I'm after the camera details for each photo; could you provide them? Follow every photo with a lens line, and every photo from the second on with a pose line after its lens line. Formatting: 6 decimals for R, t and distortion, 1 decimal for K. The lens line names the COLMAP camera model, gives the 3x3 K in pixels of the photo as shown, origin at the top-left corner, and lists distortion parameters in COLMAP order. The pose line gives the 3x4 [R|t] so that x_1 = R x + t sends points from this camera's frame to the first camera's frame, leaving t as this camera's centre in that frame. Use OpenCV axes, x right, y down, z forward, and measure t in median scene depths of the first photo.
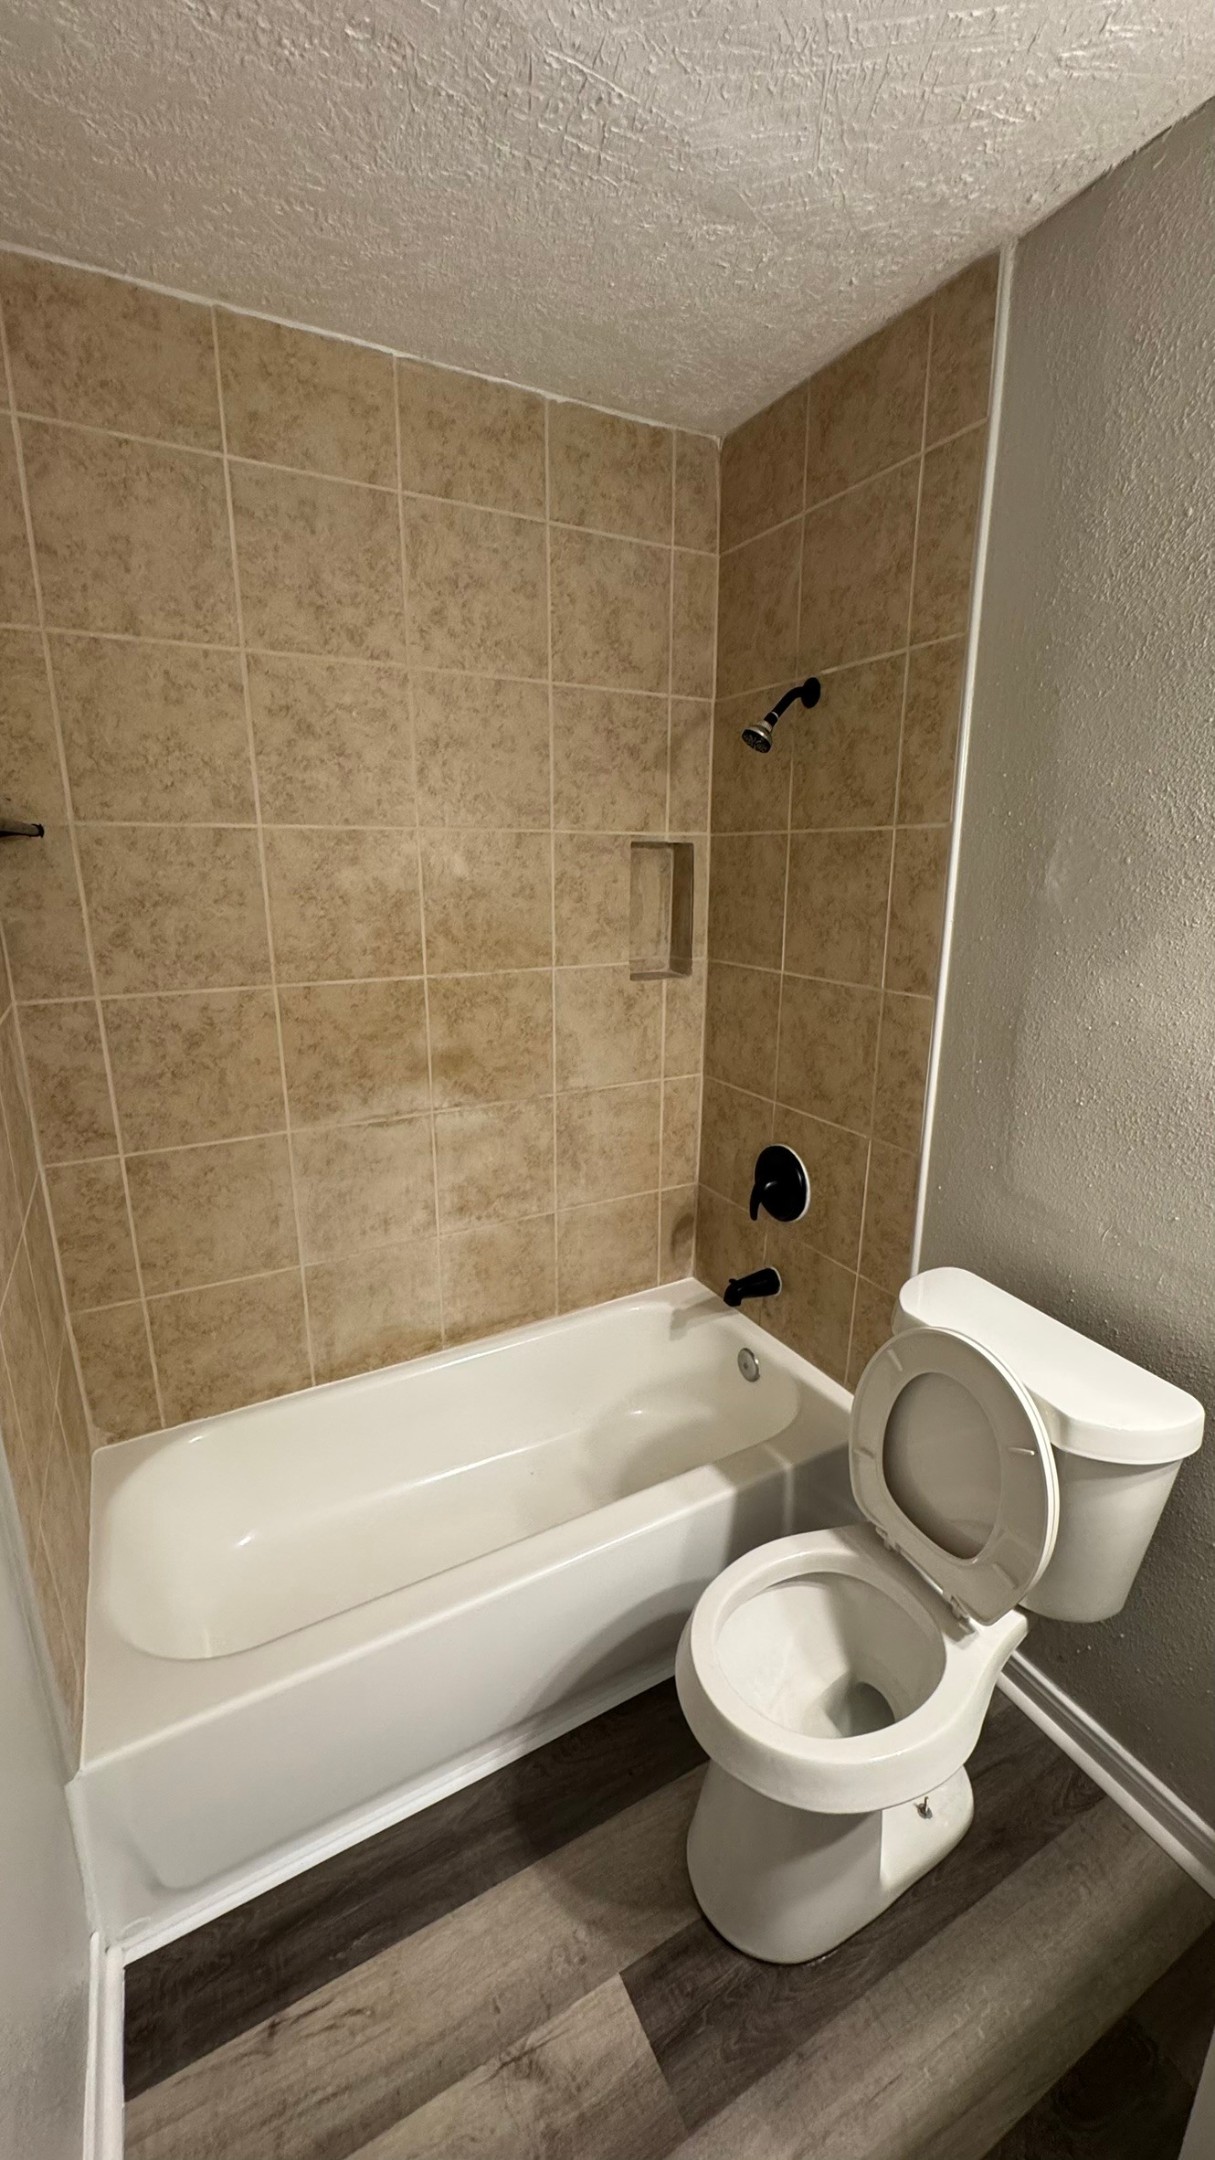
lens RADIAL K [[855.1, 0, 618.7], [0, 855.1, 1064.1], [0, 0, 1]] dist [-0.003489, 0.000600]
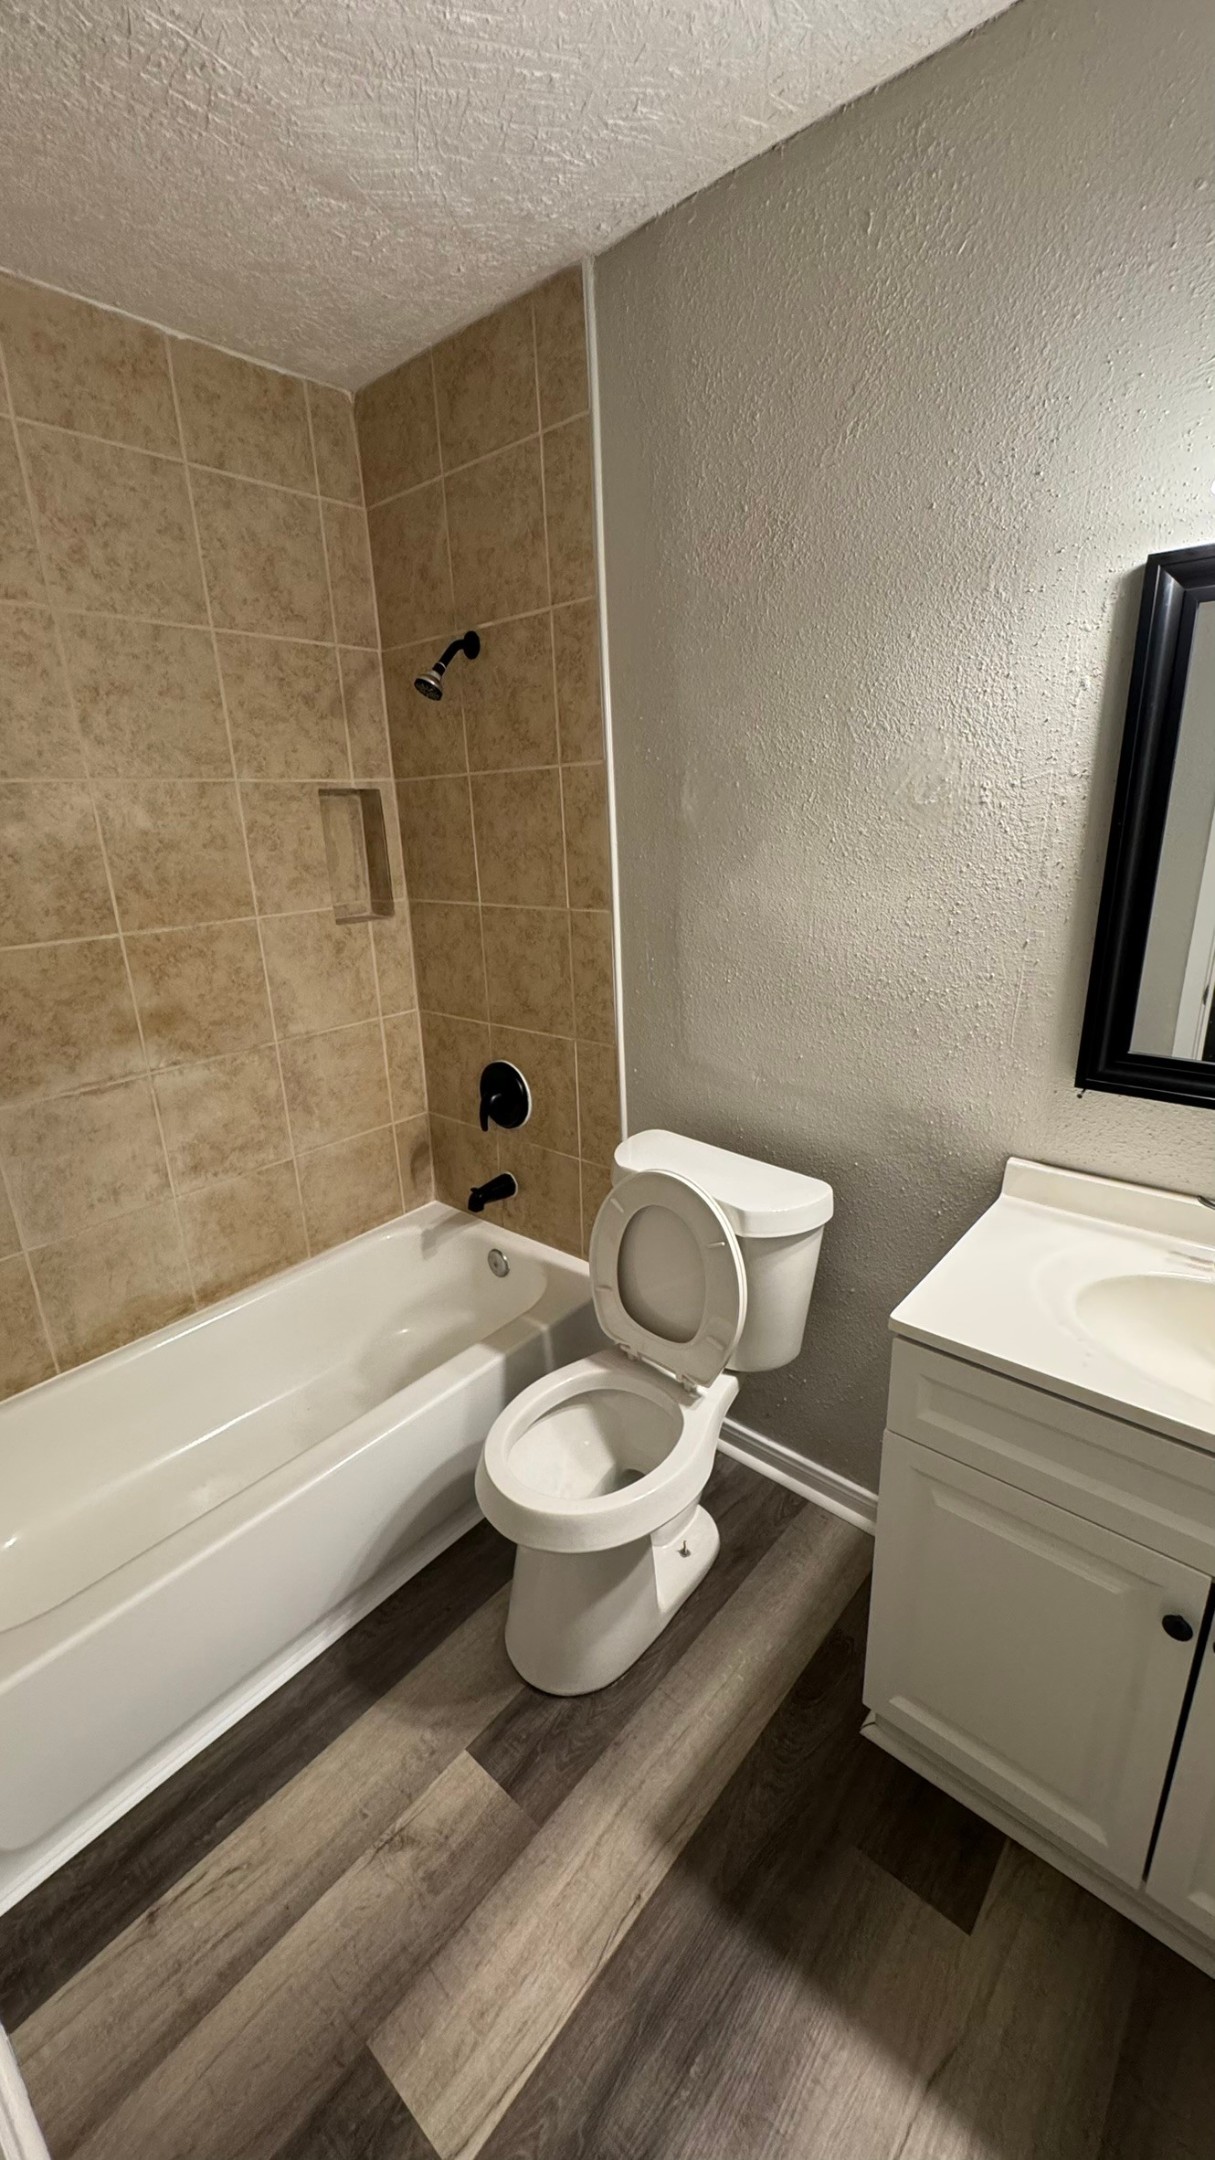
lens RADIAL K [[855.1, 0, 622.4], [0, 855.1, 1070.5], [0, 0, 1]] dist [-0.003489, 0.000600]
pose [[0.931849, -0.143590, 0.333227, -0.043825], [0.125921, 0.989265, 0.074153, 0.056720], [-0.340297, -0.027139, 0.939926, -0.129926]]
